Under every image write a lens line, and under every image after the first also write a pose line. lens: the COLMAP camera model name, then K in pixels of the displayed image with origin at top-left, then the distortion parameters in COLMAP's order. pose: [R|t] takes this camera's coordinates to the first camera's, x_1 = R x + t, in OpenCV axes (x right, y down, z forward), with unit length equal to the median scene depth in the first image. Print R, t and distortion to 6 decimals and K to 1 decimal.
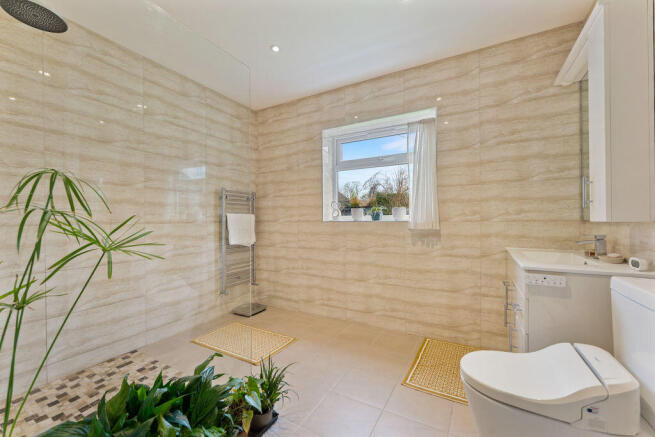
lens RADIAL K [[266.6, 0, 325.9], [0, 266.6, 219.1], [0, 0, 1]] dist [-0.003014, 0.000208]
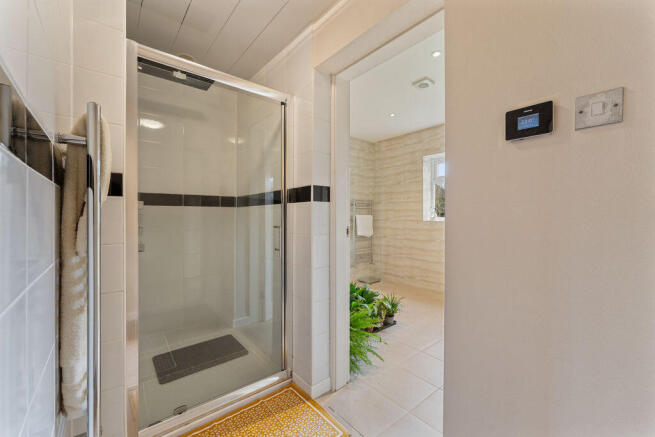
lens RADIAL K [[266.6, 0, 317.2], [0, 266.6, 217.1], [0, 0, 1]] dist [-0.003014, 0.000208]
pose [[0.924622, 0.009556, -0.380767, 0.007891], [-0.007173, 0.999945, 0.007676, -0.017332], [0.380819, -0.004366, 0.924639, -0.477364]]
